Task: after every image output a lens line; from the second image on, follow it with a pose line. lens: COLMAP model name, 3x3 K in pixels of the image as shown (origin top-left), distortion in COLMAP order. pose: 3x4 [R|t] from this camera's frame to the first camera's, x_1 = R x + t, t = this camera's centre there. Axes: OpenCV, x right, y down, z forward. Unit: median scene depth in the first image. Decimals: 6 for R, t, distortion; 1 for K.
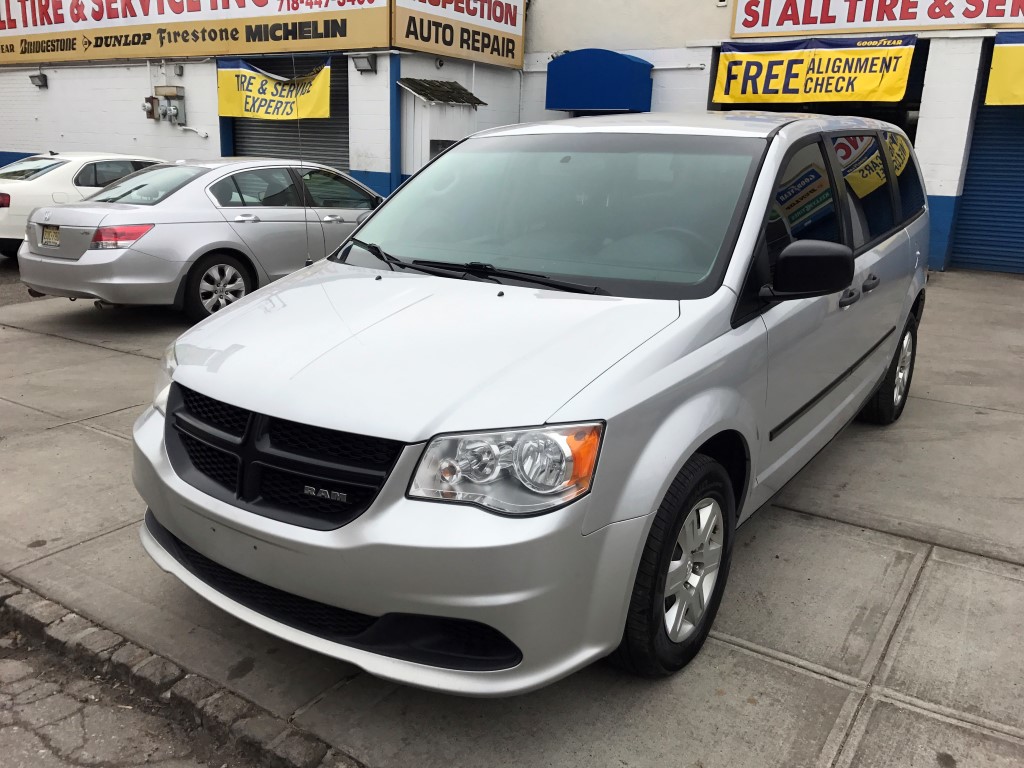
lens RADIAL K [[845.2, 0, 508.4], [0, 845.2, 379.0], [0, 0, 1]] dist [0.028201, -0.027200]
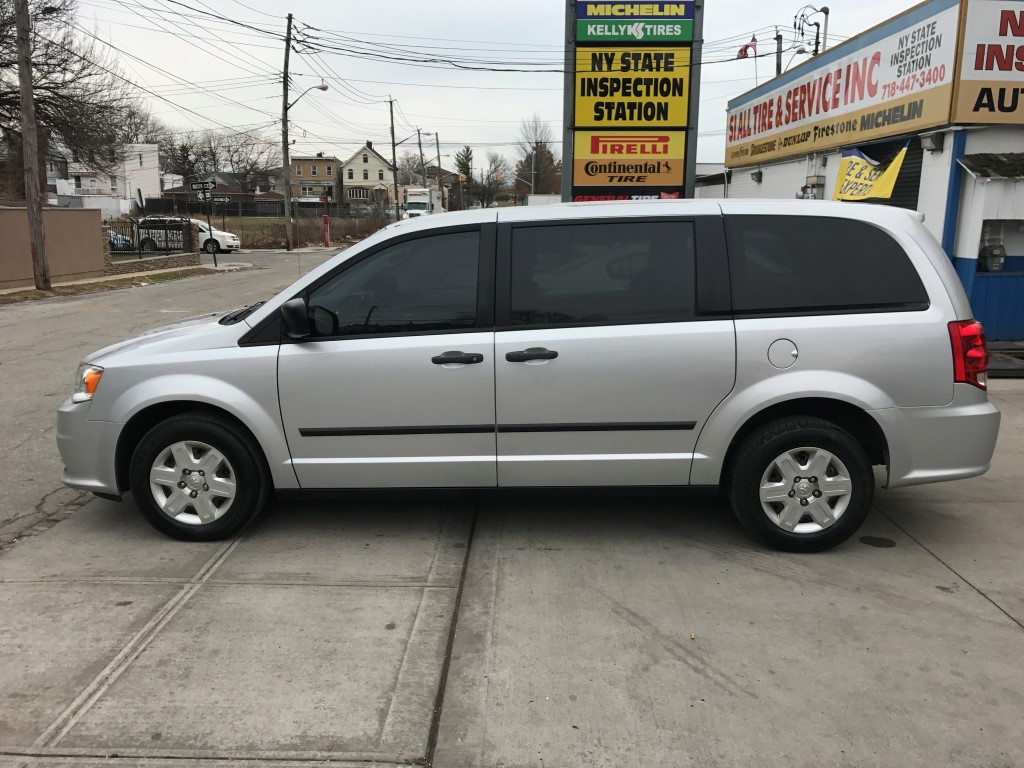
lens RADIAL K [[845.2, 0, 503.5], [0, 845.2, 388.0], [0, 0, 1]] dist [0.028201, -0.027200]
pose [[0.537590, 0.147665, -0.830176, 0.415807], [-0.213238, 0.976352, 0.035581, -0.032735], [0.815798, 0.157897, 0.556365, 0.115721]]
